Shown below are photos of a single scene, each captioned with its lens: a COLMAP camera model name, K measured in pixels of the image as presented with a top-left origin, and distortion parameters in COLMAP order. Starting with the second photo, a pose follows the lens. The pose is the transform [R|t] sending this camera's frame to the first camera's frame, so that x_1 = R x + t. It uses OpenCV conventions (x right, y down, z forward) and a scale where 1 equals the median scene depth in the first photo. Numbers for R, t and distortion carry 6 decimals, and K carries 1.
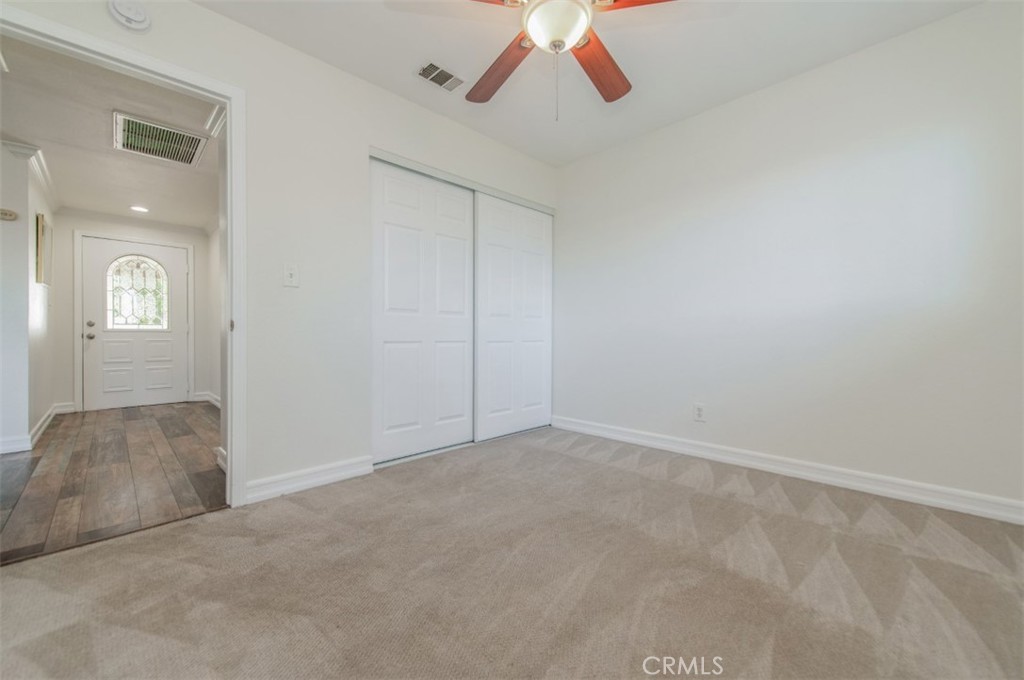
lens RADIAL K [[403.1, 0, 516.2], [0, 403.1, 337.2], [0, 0, 1]] dist [0.013189, -0.002577]
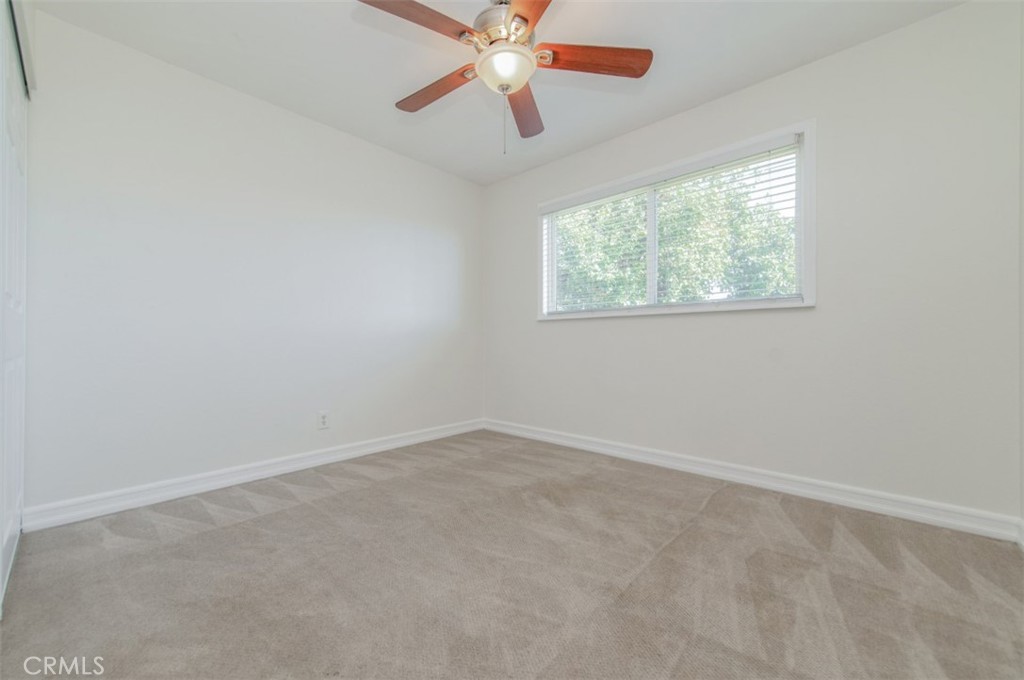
lens RADIAL K [[403.1, 0, 506.2], [0, 403.1, 333.9], [0, 0, 1]] dist [0.013189, -0.002577]
pose [[-0.072765, 0.030140, 0.996894, -0.596947], [0.001231, 0.999545, -0.030130, 0.001910], [-0.997348, -0.000965, -0.072769, 0.623036]]
